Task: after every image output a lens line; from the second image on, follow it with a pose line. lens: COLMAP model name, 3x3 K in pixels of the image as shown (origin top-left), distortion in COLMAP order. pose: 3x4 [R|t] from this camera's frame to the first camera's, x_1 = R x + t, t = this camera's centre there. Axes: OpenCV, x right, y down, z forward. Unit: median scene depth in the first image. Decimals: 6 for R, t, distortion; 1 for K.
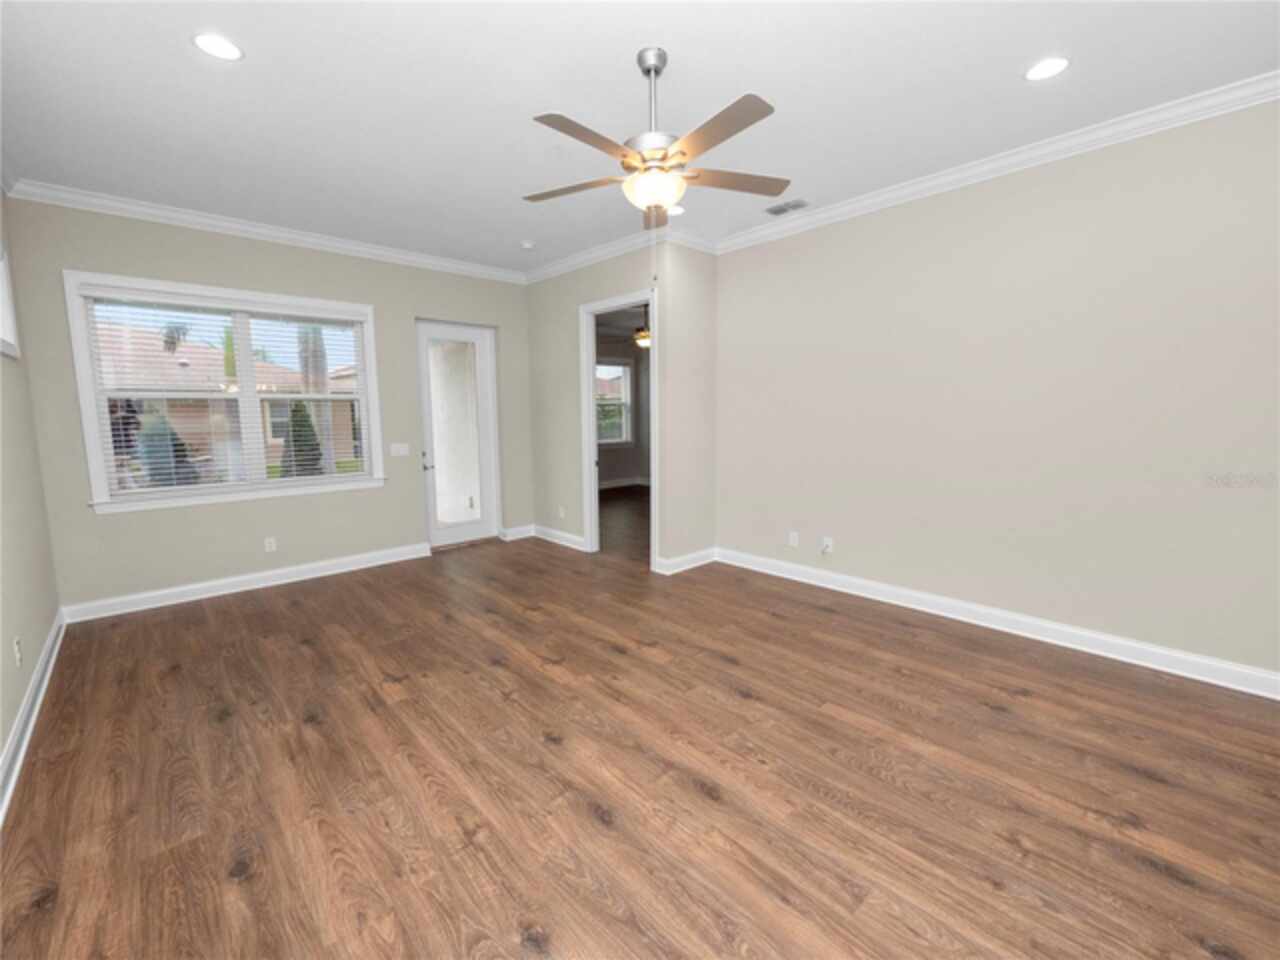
lens RADIAL K [[537.2, 0, 636.1], [0, 537.2, 473.1], [0, 0, 1]] dist [-0.005622, 0.000201]
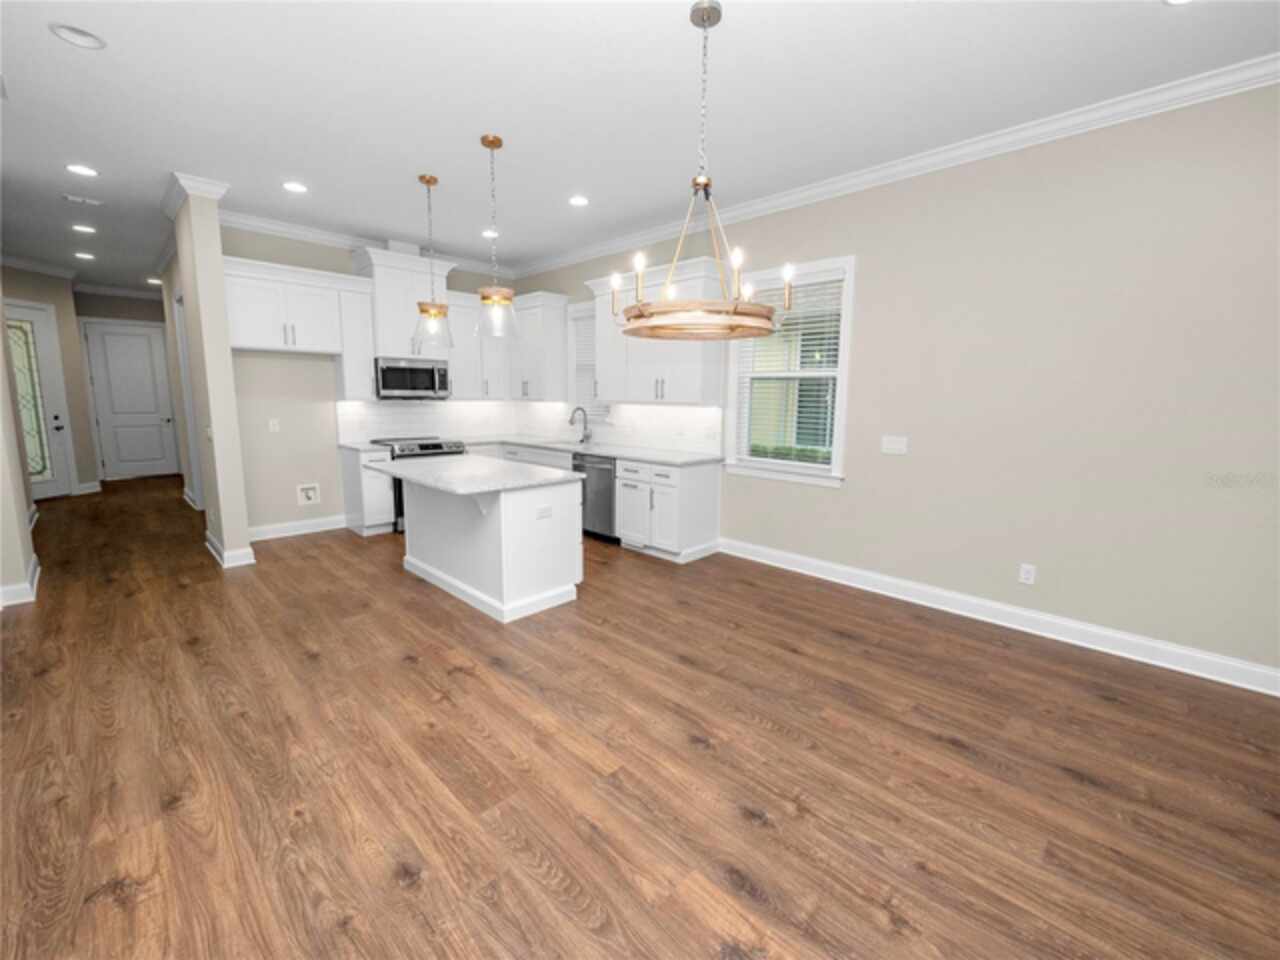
lens RADIAL K [[537.2, 0, 636.1], [0, 537.2, 473.1], [0, 0, 1]] dist [-0.005622, 0.000201]
pose [[-0.999012, 0.005429, -0.044119, 0.834160], [-0.006044, 0.966709, 0.255809, -0.130385], [0.044039, 0.255822, -0.965720, 1.169391]]
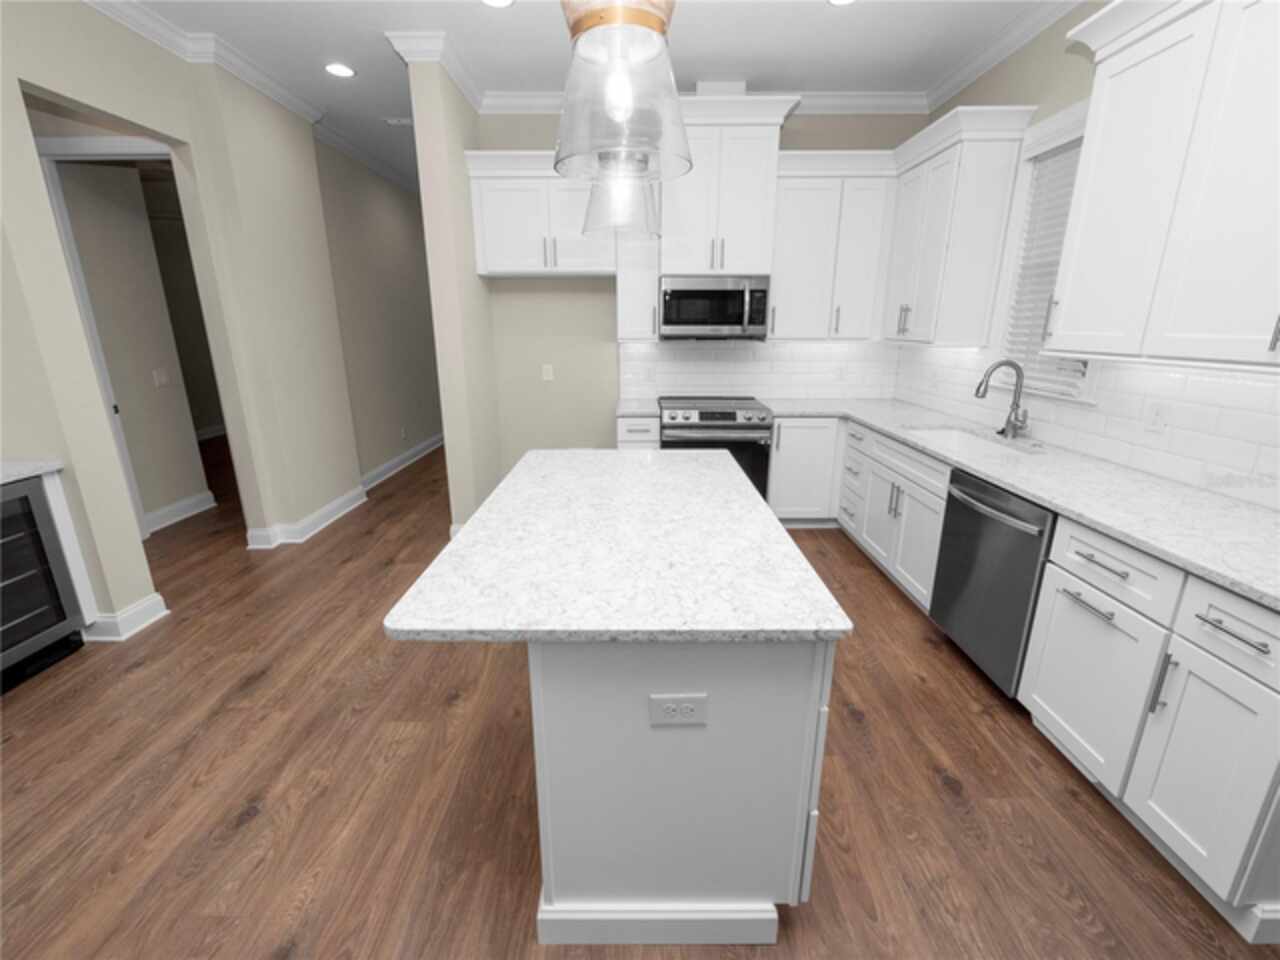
lens RADIAL K [[537.2, 0, 636.1], [0, 537.2, 473.1], [0, 0, 1]] dist [-0.005622, 0.000201]
pose [[-0.732290, -0.171804, 0.658964, 0.772546], [0.085462, 0.936818, 0.339218, -0.019694], [-0.675609, 0.304722, -0.671340, 0.081088]]
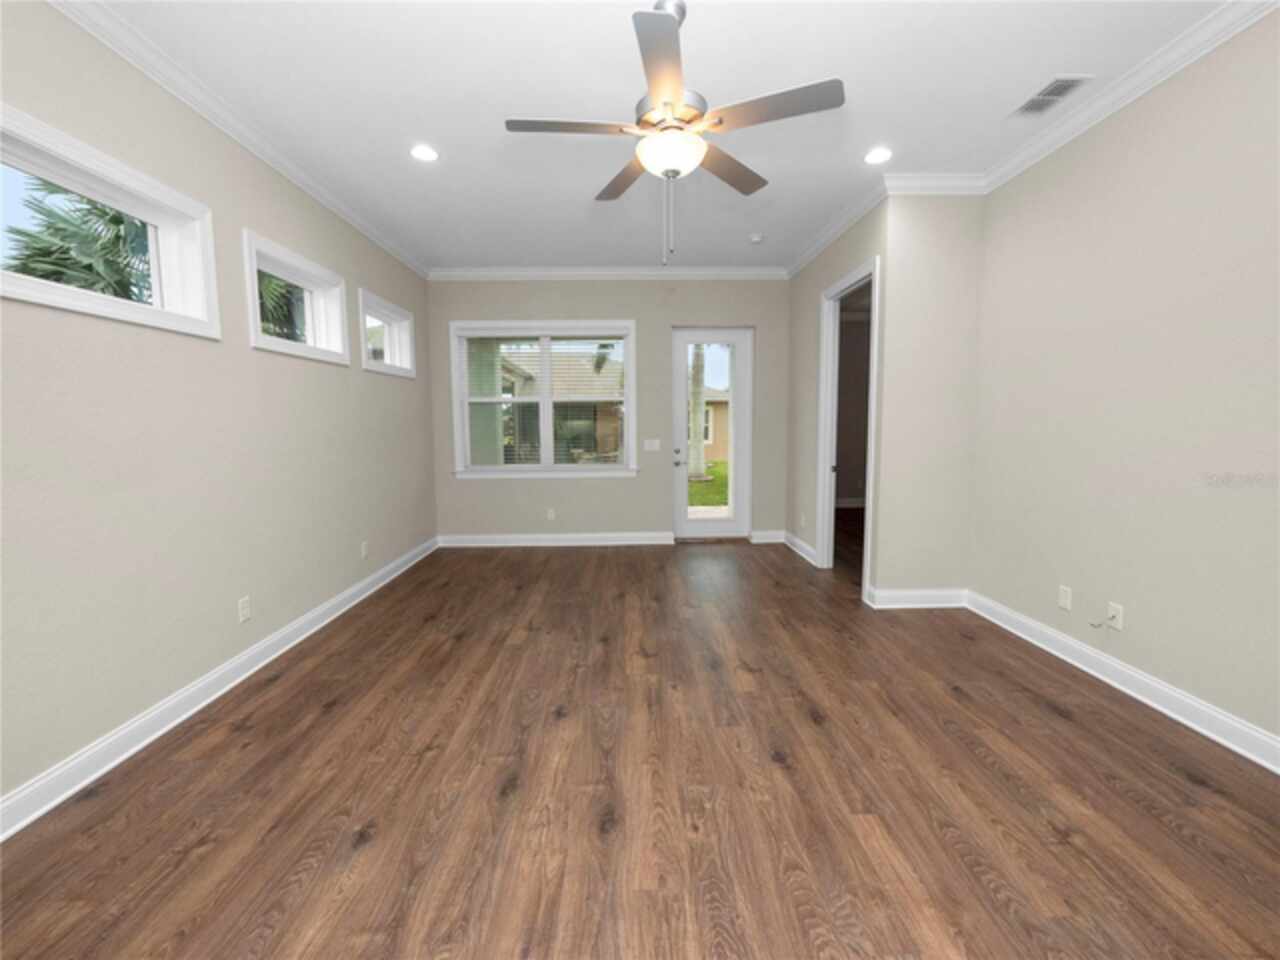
lens RADIAL K [[537.2, 0, 636.1], [0, 537.2, 473.1], [0, 0, 1]] dist [-0.005622, 0.000201]
pose [[0.747387, 0.064142, -0.661285, 0.604198], [-0.075055, 0.997109, 0.011889, 0.006589], [0.660136, 0.040747, 0.750040, 0.290097]]
